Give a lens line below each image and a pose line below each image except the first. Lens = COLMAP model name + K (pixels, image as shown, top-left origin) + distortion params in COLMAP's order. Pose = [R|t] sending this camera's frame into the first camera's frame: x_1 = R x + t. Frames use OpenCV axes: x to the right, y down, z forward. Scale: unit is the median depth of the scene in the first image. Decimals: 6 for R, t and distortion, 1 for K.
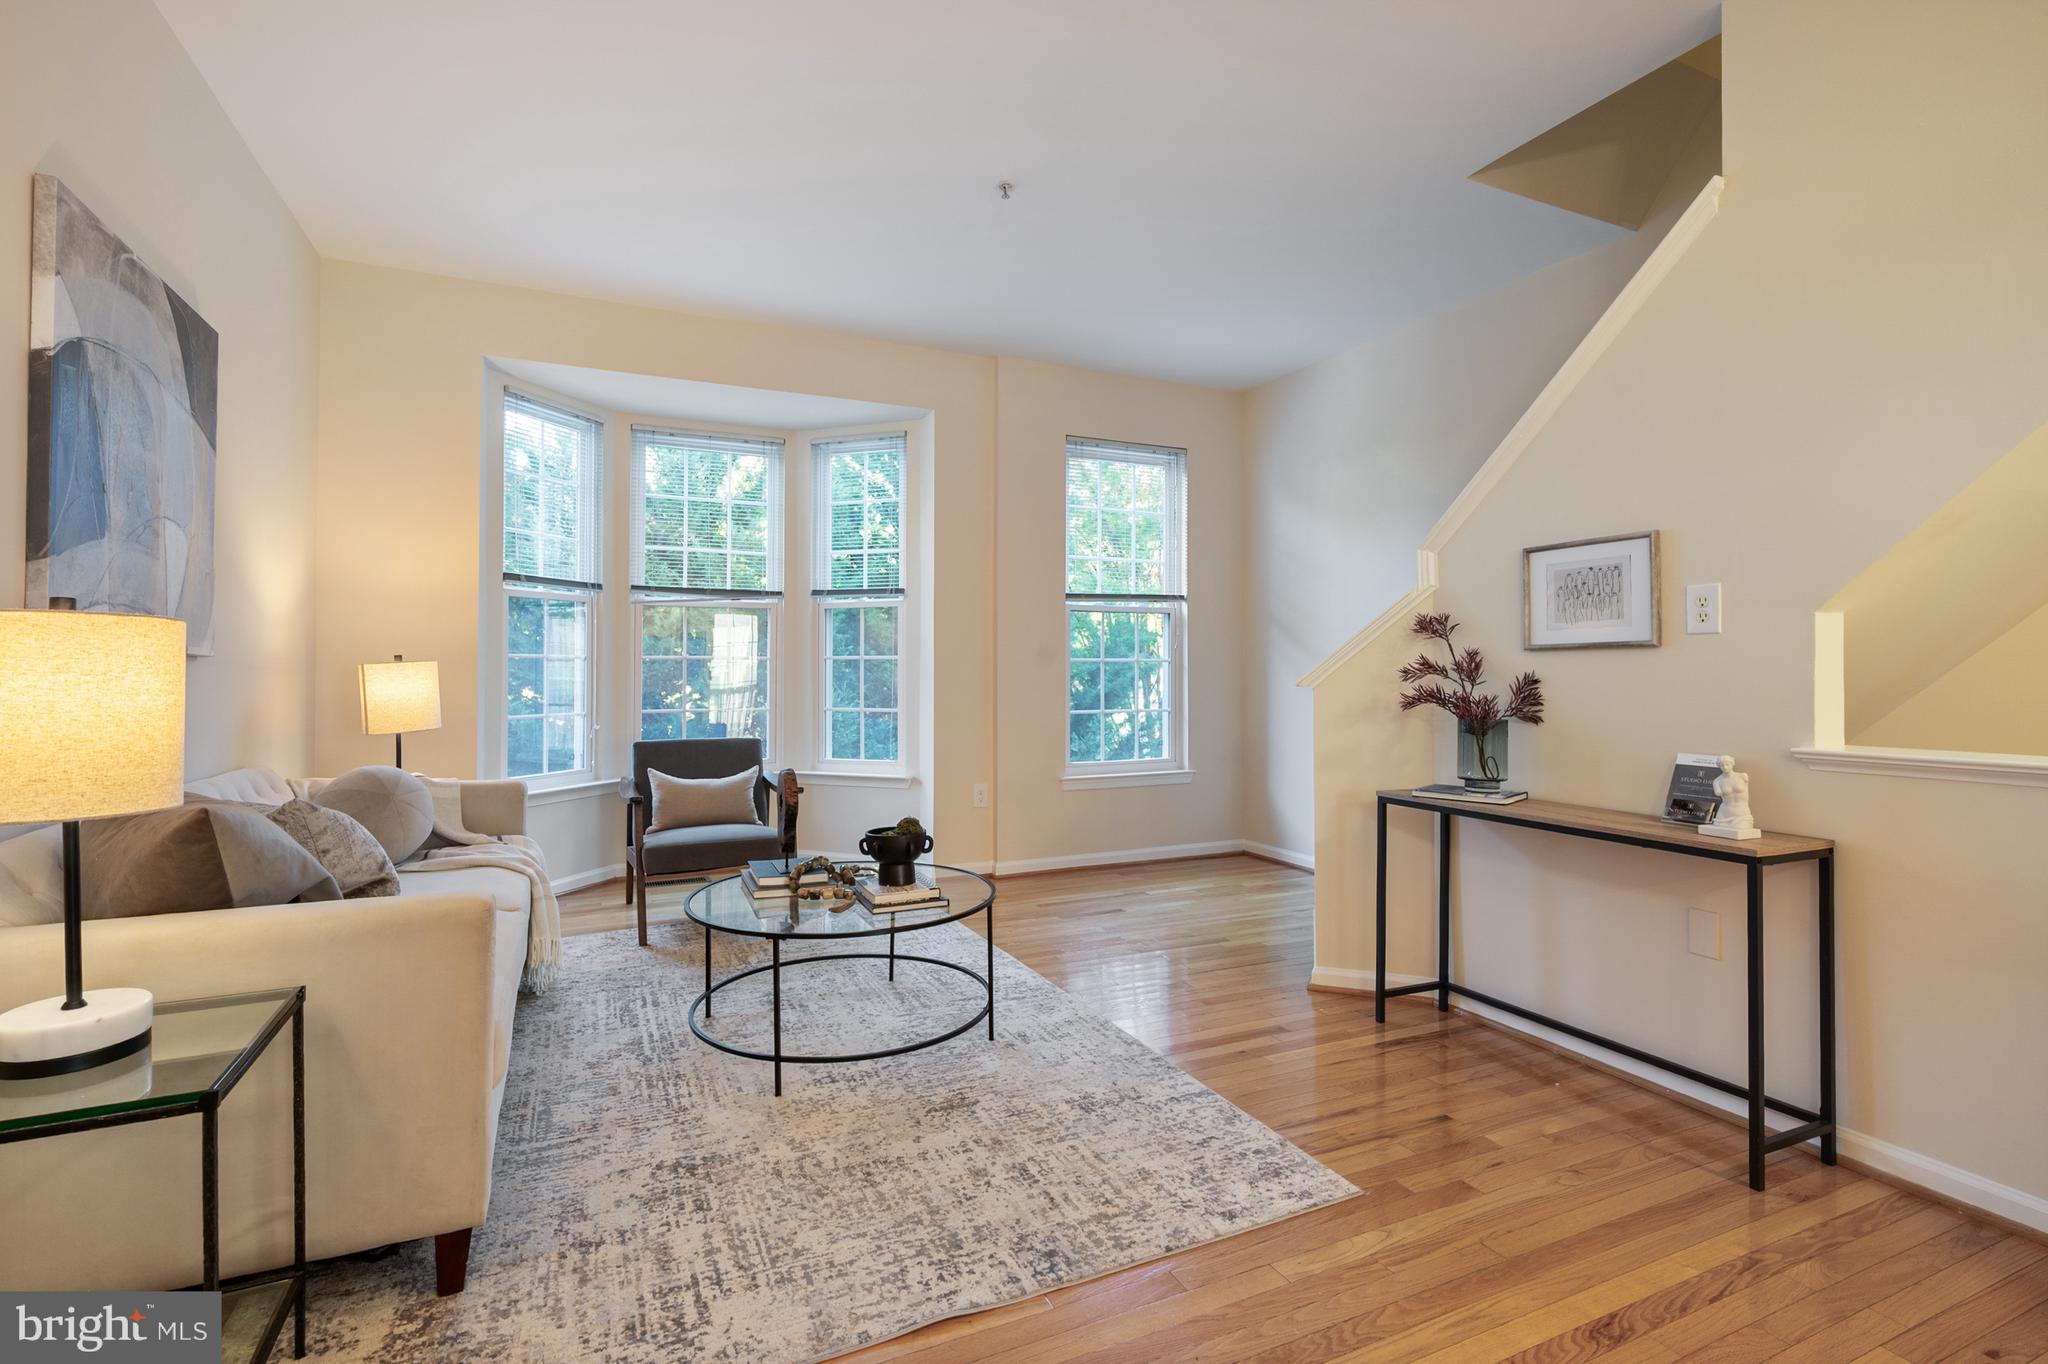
lens RADIAL K [[957.1, 0, 1009.9], [0, 957.1, 655.6], [0, 0, 1]] dist [0.001754, -0.000955]
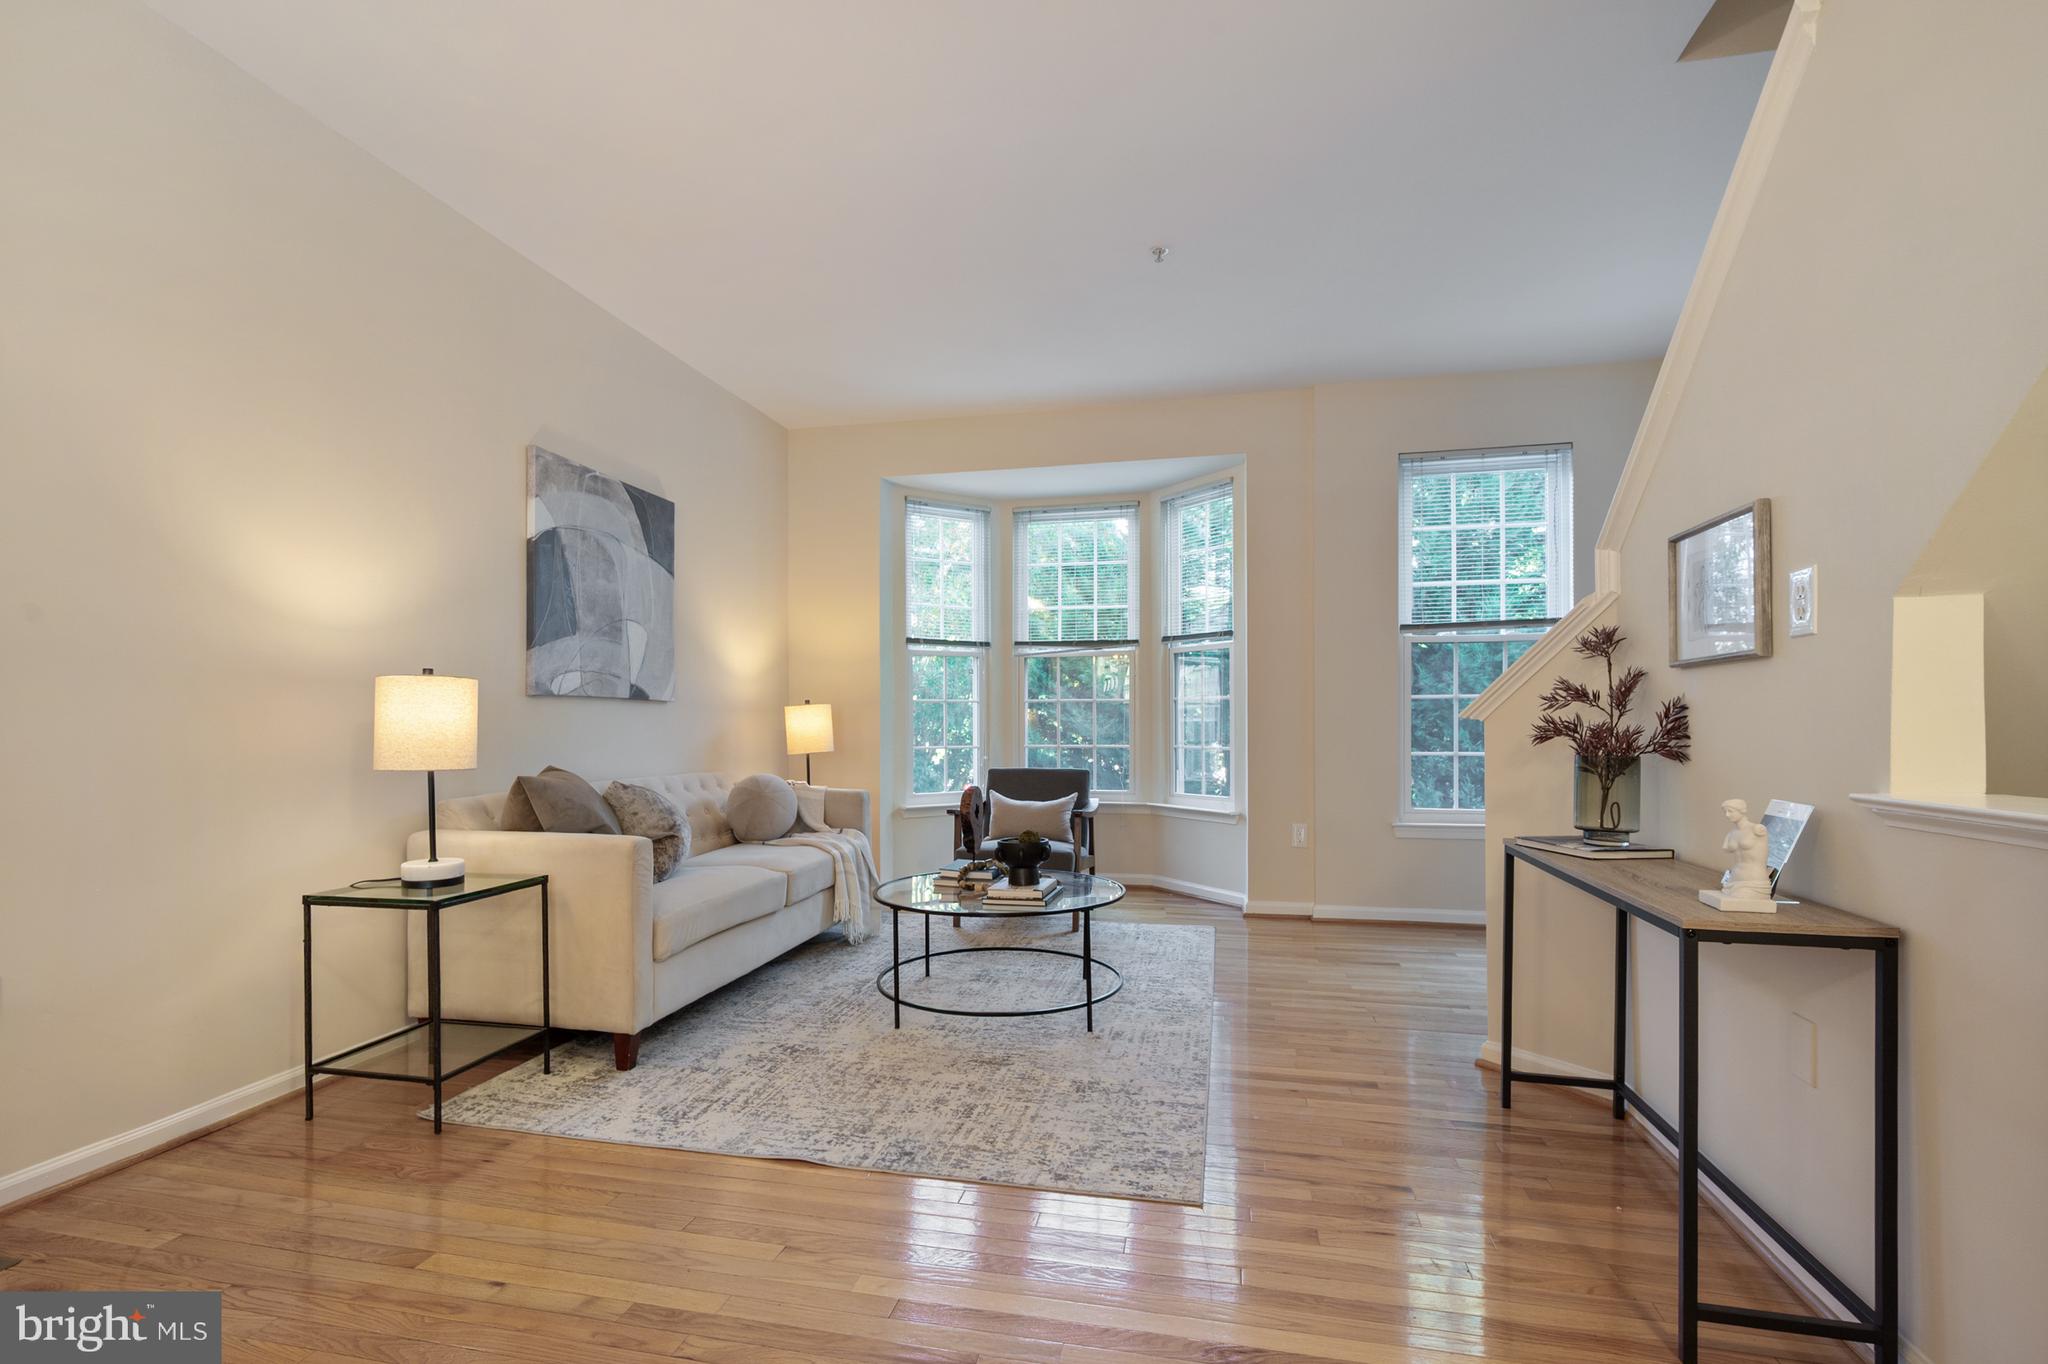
lens RADIAL K [[957.1, 0, 987.4], [0, 957.1, 715.5], [0, 0, 1]] dist [0.001754, -0.000955]
pose [[0.786599, -0.006350, -0.617432, 0.644481], [0.013227, 0.999891, 0.006567, 0.022578], [0.617323, -0.013333, 0.786597, 0.047422]]
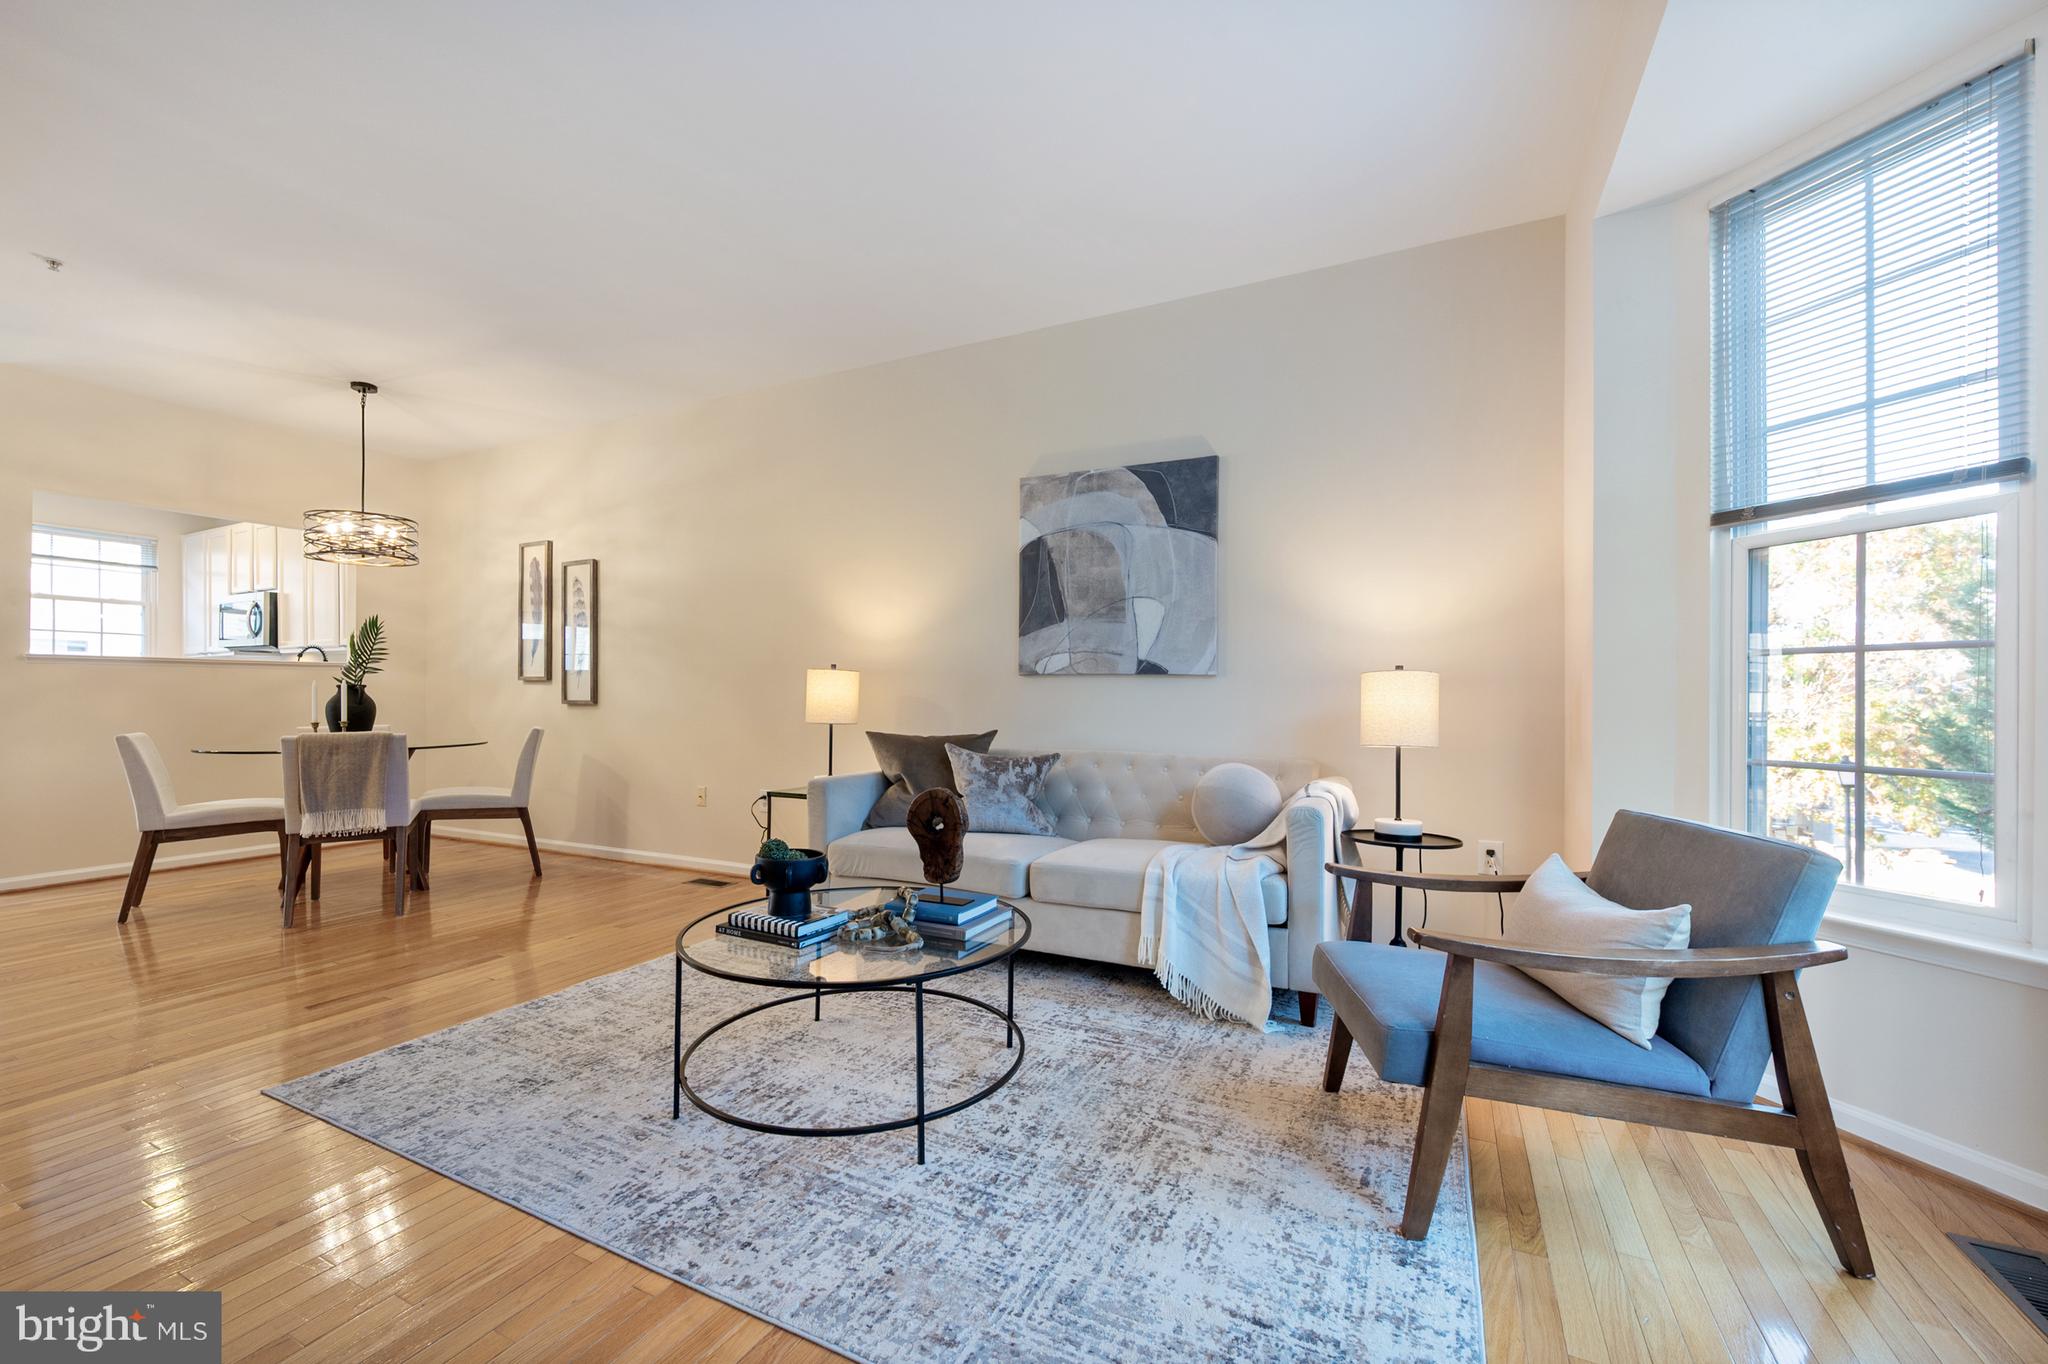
lens RADIAL K [[831.2, 0, 1024.2], [0, 831.2, 692.9], [0, 0, 1]] dist [0.015546, -0.000154]
pose [[-0.776350, 0.000248, -0.630302, 0.226955], [0.009571, 0.999889, -0.011395, 0.044185], [0.630229, -0.014879, -0.776267, 1.956829]]
